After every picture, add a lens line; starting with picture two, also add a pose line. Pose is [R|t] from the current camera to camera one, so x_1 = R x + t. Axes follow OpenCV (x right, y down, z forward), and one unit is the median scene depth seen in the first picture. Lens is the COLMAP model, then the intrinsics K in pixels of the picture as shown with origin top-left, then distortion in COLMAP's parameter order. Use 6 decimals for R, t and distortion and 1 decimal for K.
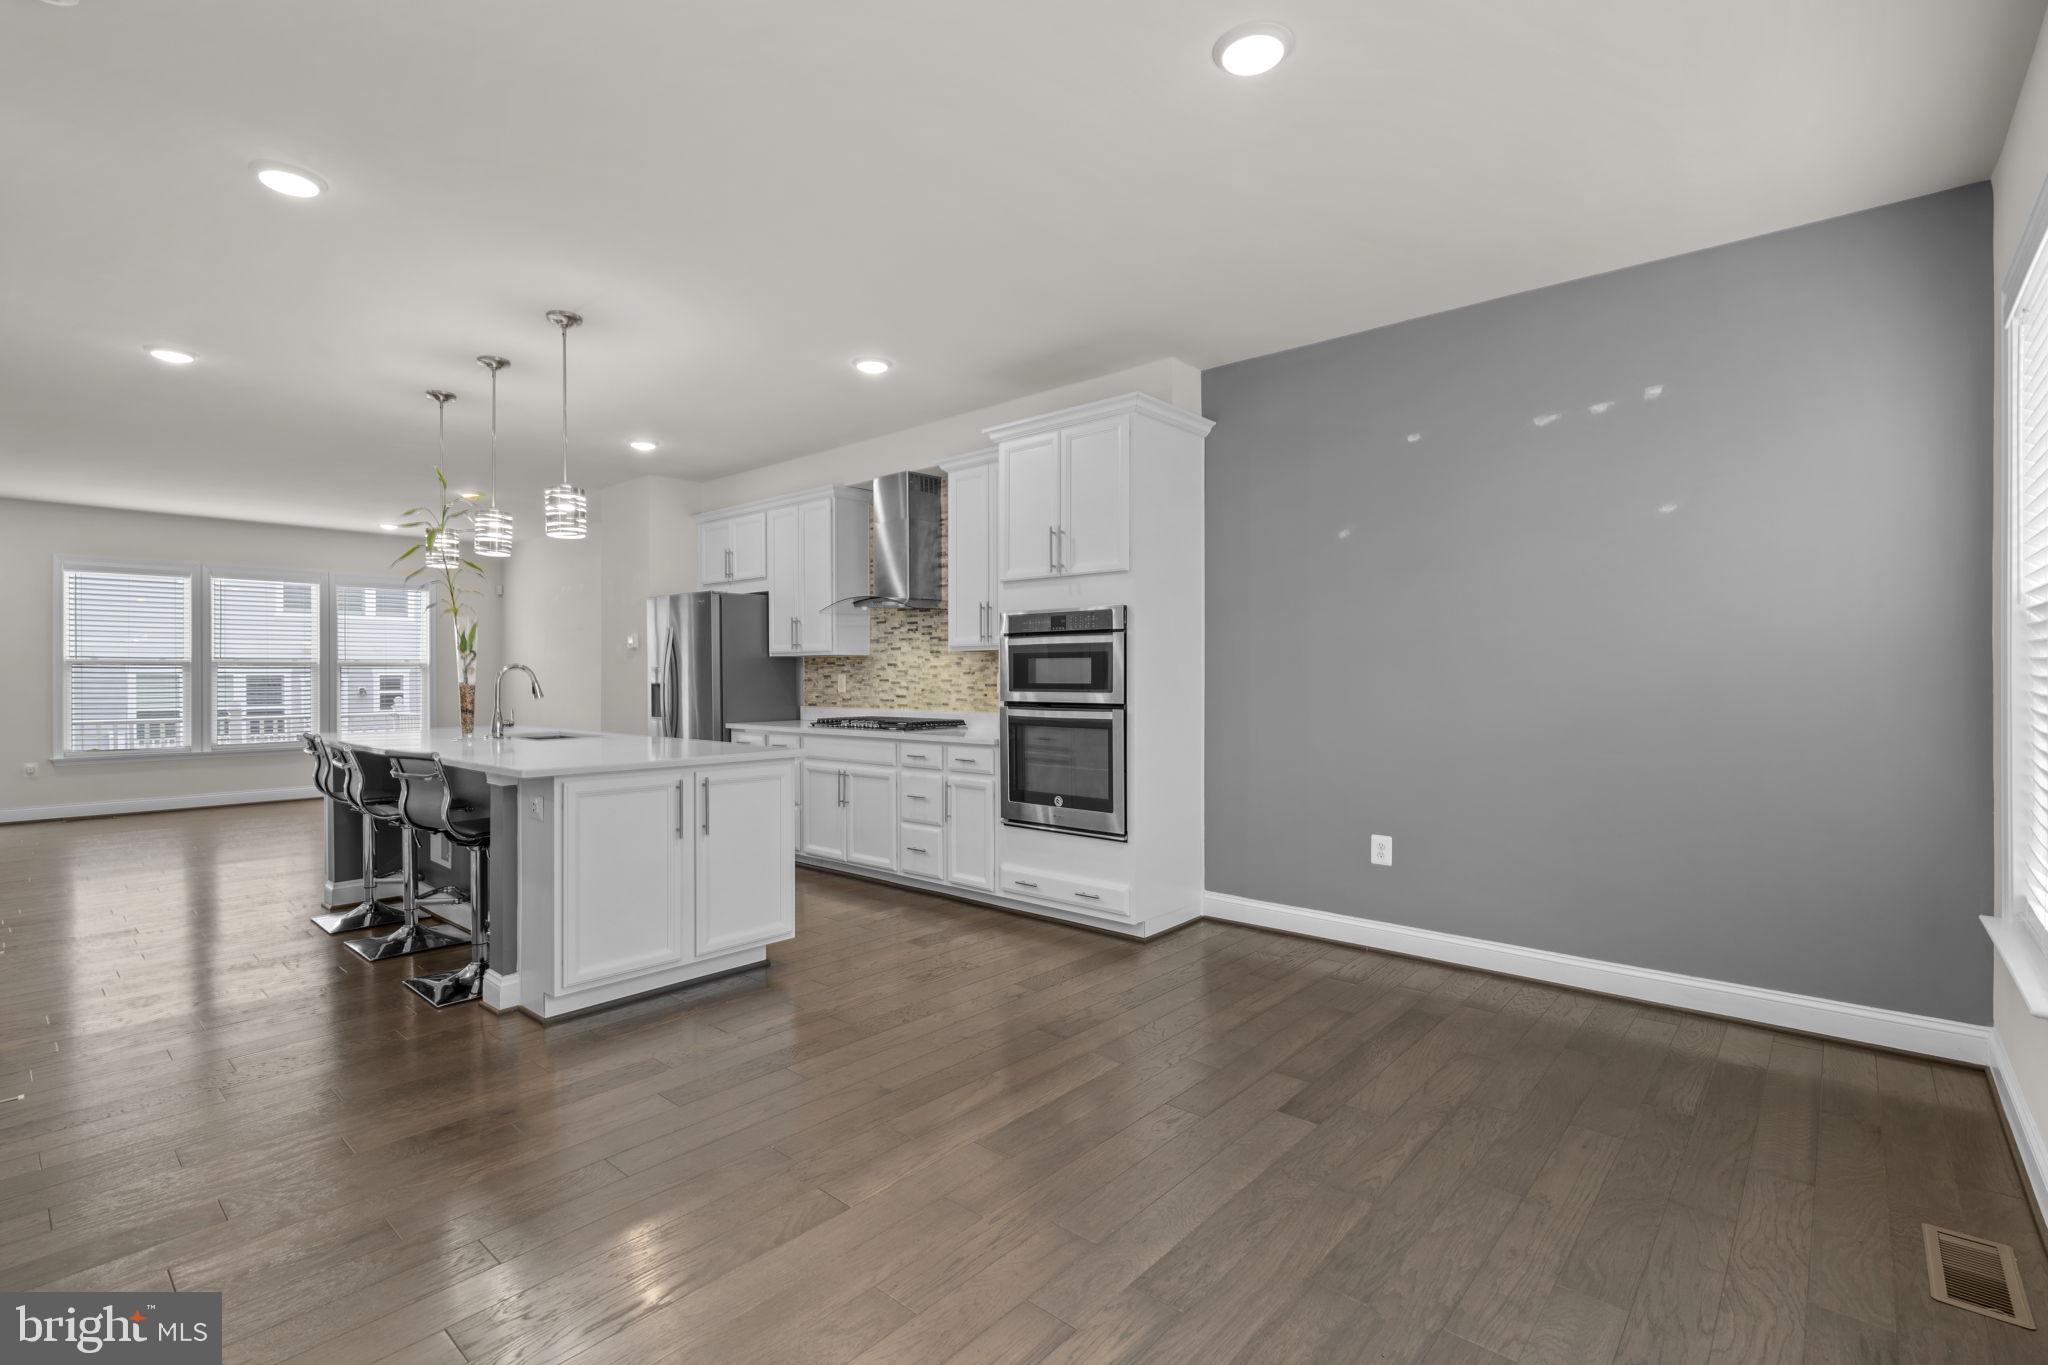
lens RADIAL K [[931.1, 0, 1023.8], [0, 931.1, 682.4], [0, 0, 1]] dist [-0.009024, 0.000187]
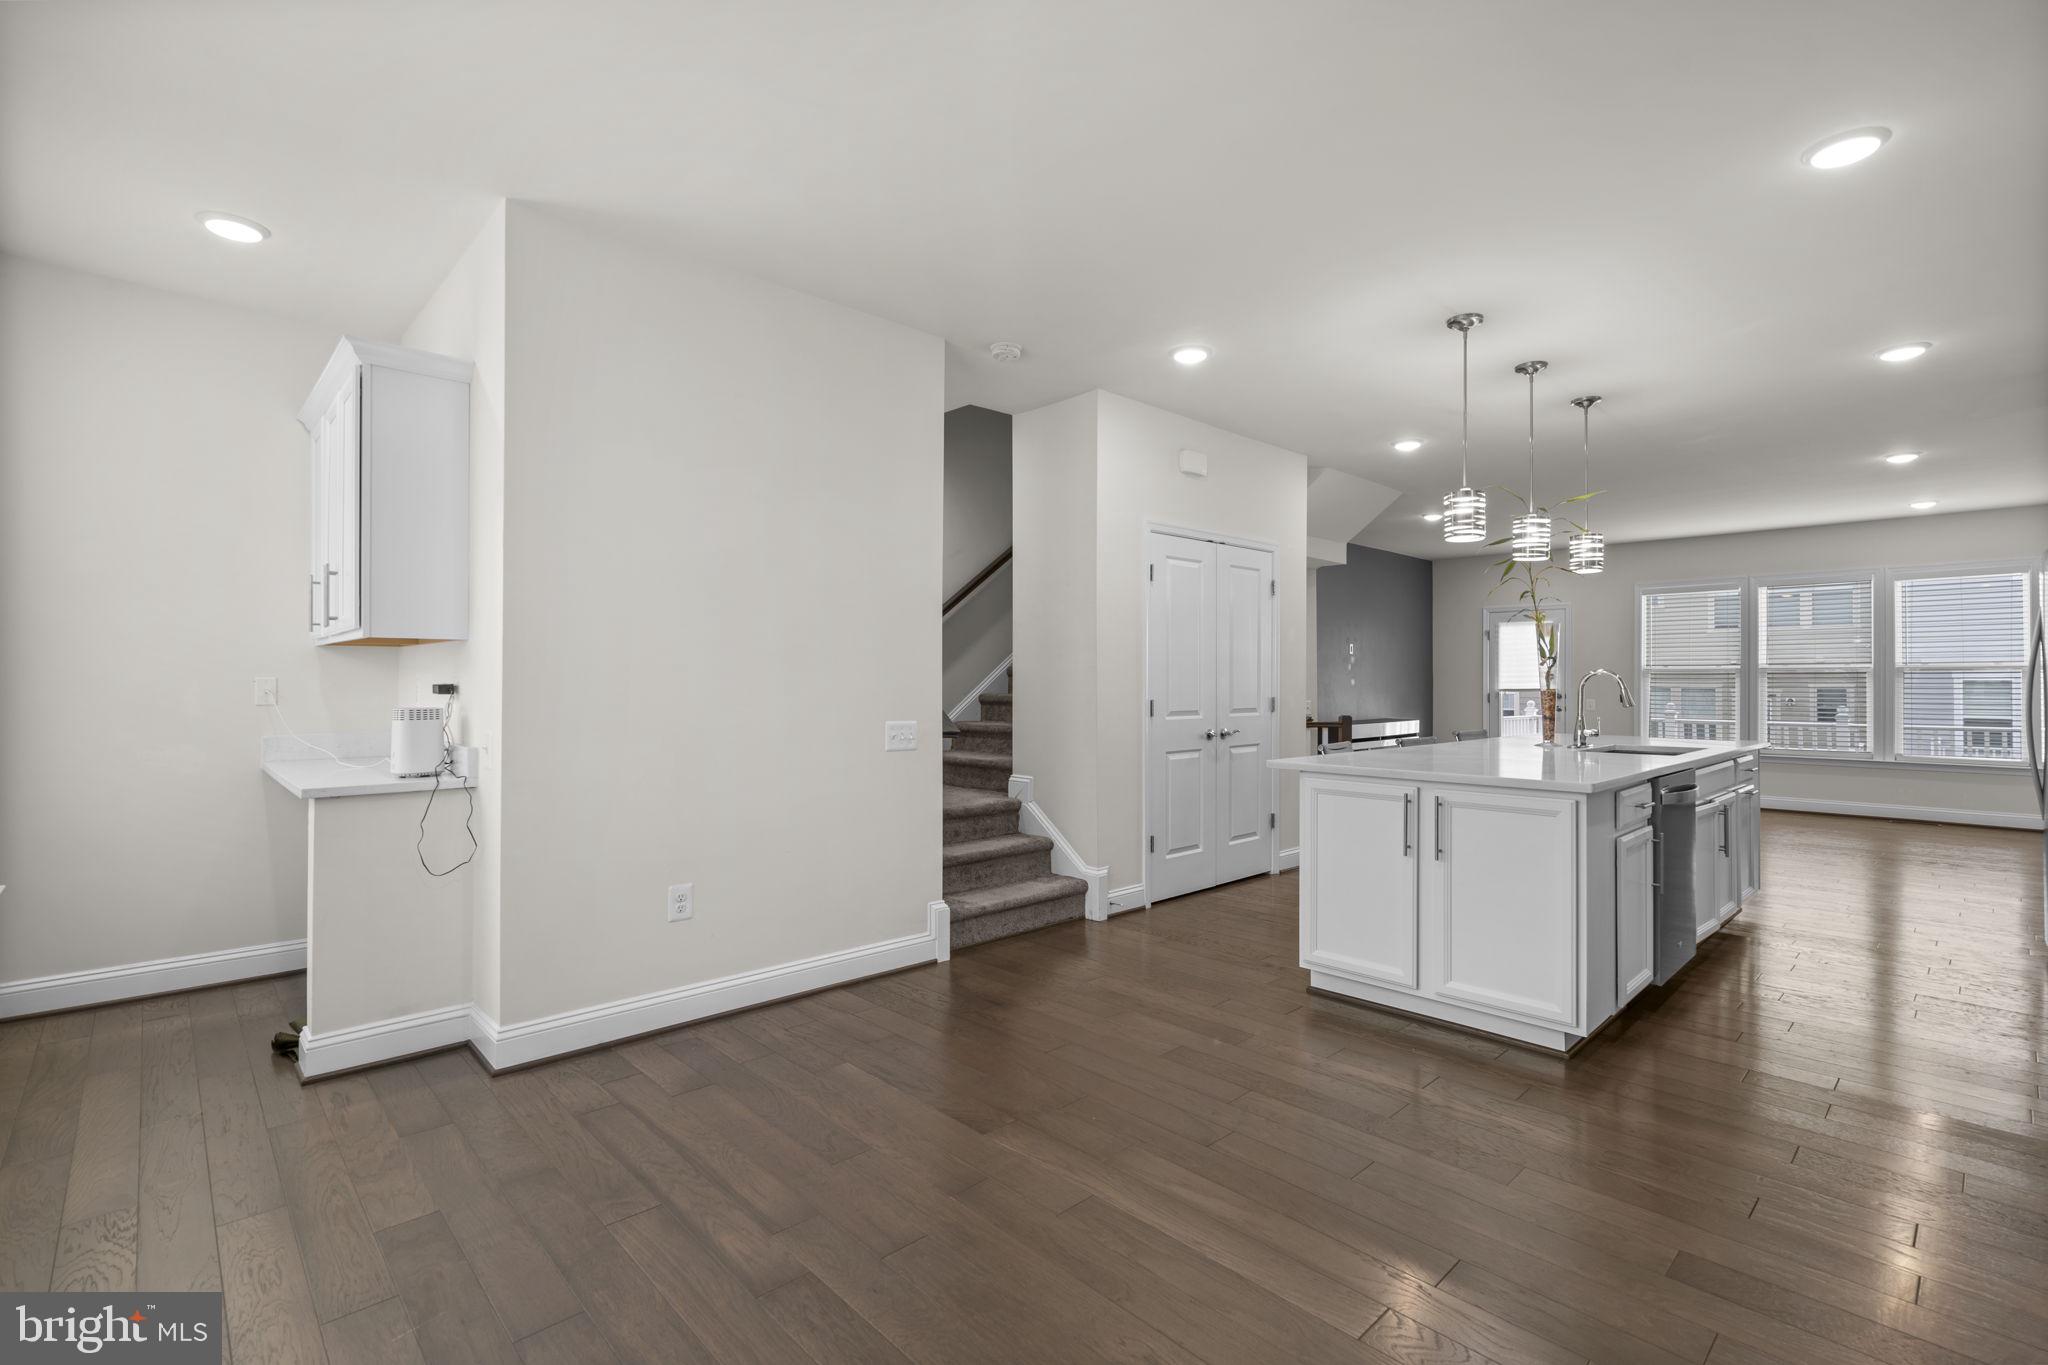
lens RADIAL K [[931.1, 0, 1028.5], [0, 931.1, 679.5], [0, 0, 1]] dist [-0.009024, 0.000187]
pose [[-0.084058, 0.000297, -0.996461, 0.366196], [-0.009726, 0.999952, 0.001119, -0.004357], [0.996413, 0.009785, -0.084051, 0.430904]]
